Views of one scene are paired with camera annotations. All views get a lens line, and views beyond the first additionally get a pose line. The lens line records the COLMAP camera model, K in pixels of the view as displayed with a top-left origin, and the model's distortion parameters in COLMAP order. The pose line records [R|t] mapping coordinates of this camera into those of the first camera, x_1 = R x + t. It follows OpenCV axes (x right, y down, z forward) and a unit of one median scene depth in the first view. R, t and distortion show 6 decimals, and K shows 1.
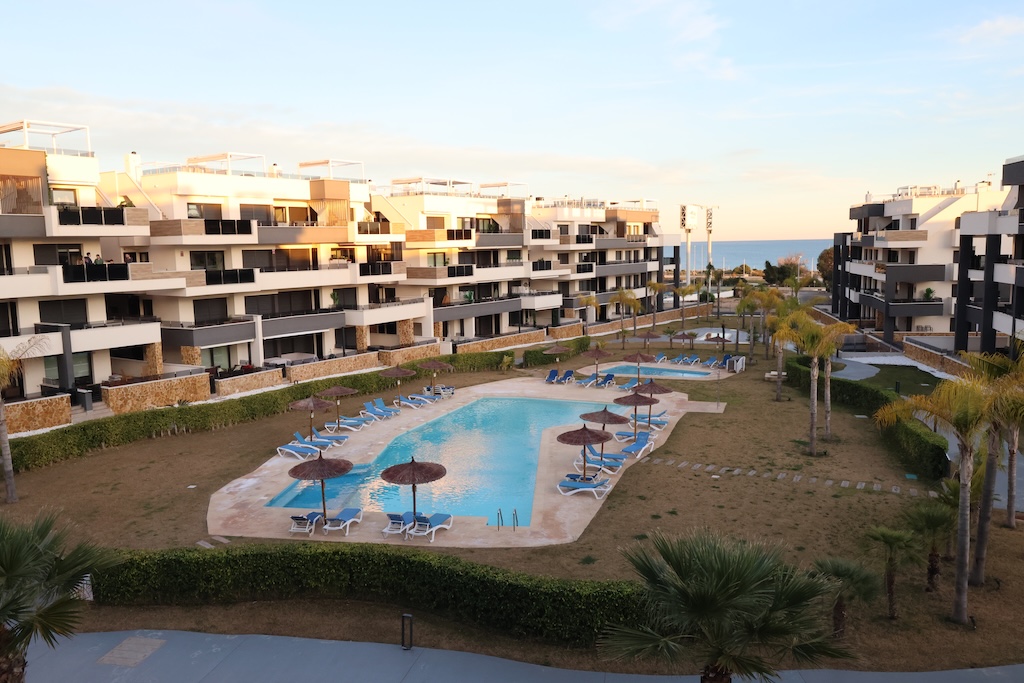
lens RADIAL K [[801.3, 0, 515.1], [0, 801.3, 337.7], [0, 0, 1]] dist [-0.006196, -0.015748]
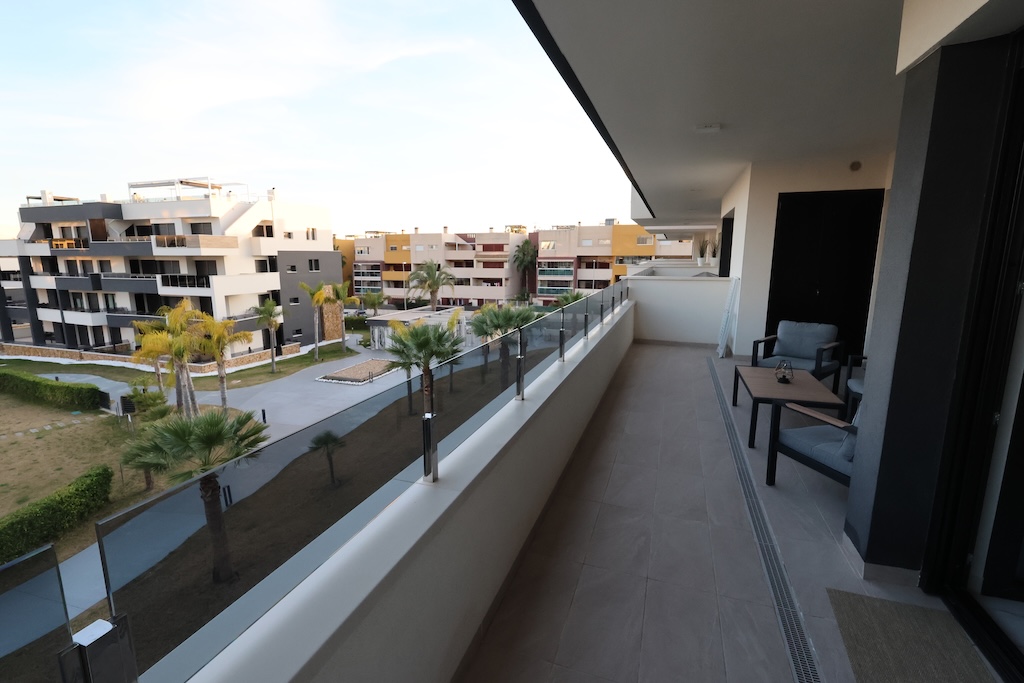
lens RADIAL K [[470.0, 0, 505.1], [0, 470.0, 341.2], [0, 0, 1]] dist [-0.008712, 0.002863]
pose [[0.144755, -0.158918, 0.976622, -0.108415], [0.110621, 0.983430, 0.143629, -0.001021], [-0.983264, 0.087244, 0.159936, 0.010146]]
